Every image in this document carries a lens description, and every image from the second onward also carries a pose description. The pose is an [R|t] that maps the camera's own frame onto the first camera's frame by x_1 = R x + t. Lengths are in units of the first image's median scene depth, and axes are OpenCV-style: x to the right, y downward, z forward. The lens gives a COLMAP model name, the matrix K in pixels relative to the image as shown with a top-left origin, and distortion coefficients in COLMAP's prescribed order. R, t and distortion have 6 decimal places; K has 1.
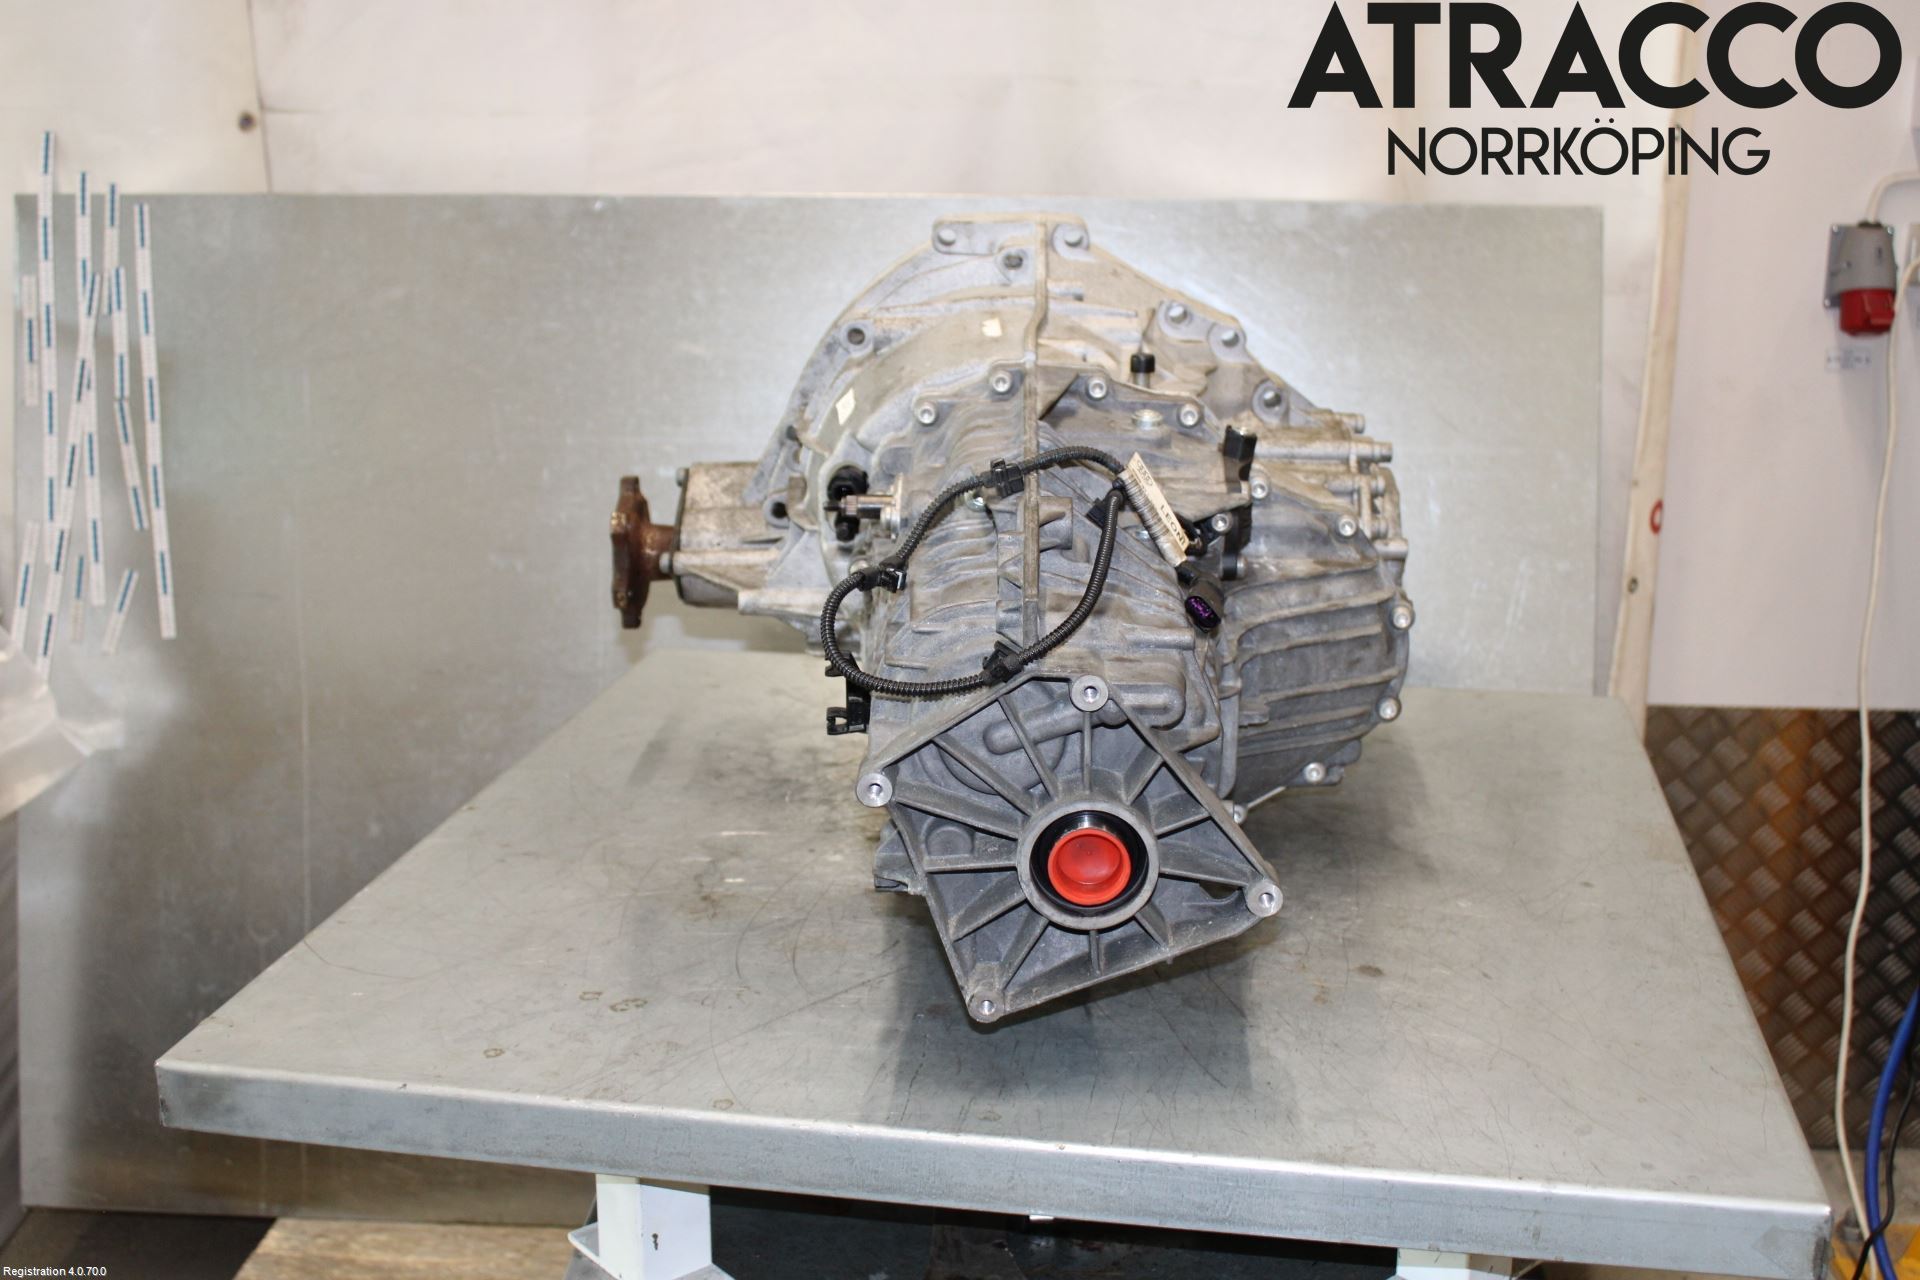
lens RADIAL K [[2305.4, 0, 960.0], [0, 2305.4, 640.0], [0, 0, 1]] dist [-0.057583, 0.045555]
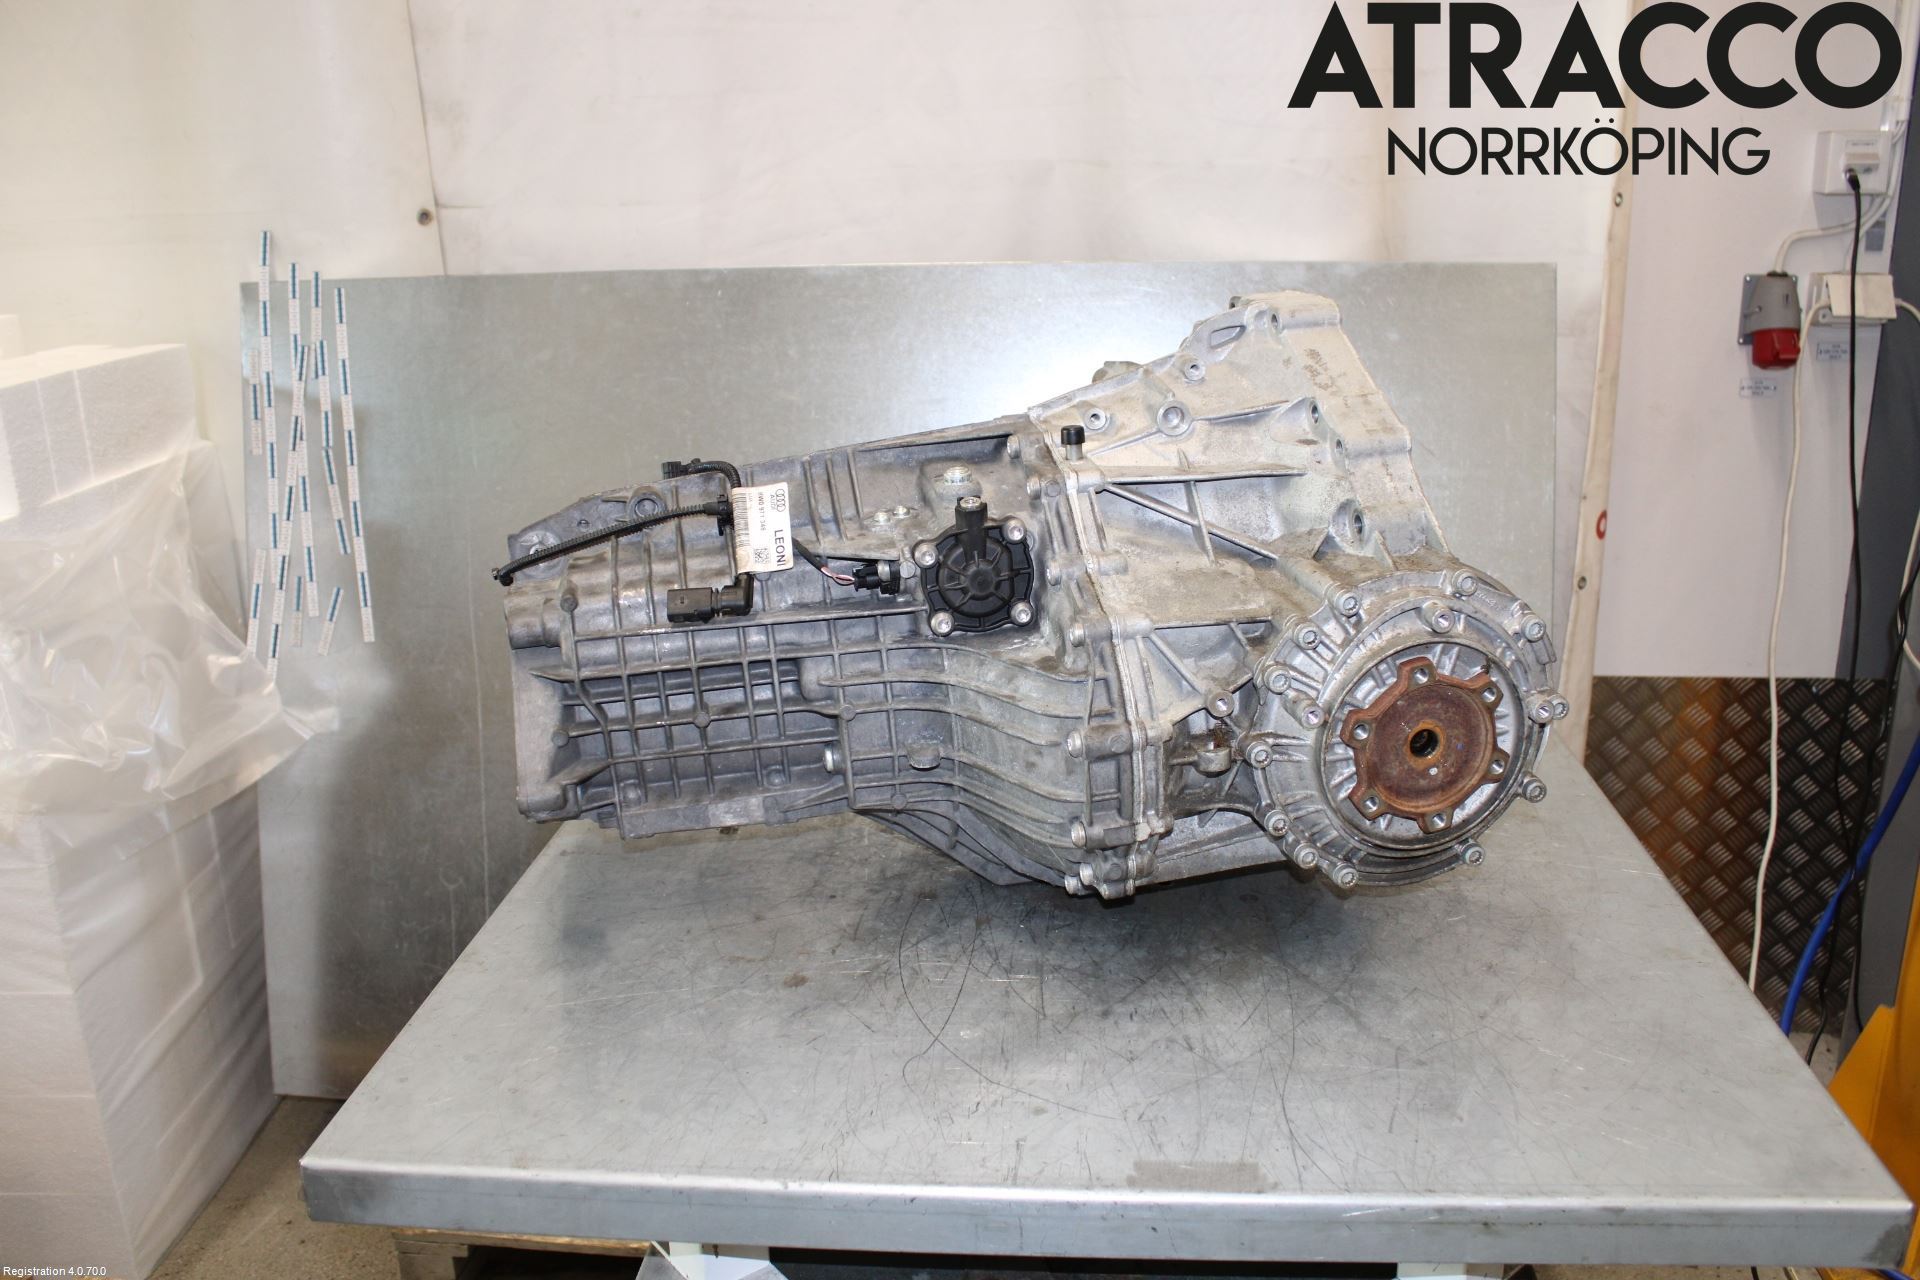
lens RADIAL K [[1711.1, 0, 960.0], [0, 1711.1, 640.0], [0, 0, 1]] dist [-0.155464, 0.168083]
pose [[0.998707, -0.011928, -0.049414, 0.014557], [0.013724, 0.999252, 0.036162, -0.030314], [0.048945, -0.036793, 0.998124, 0.117023]]
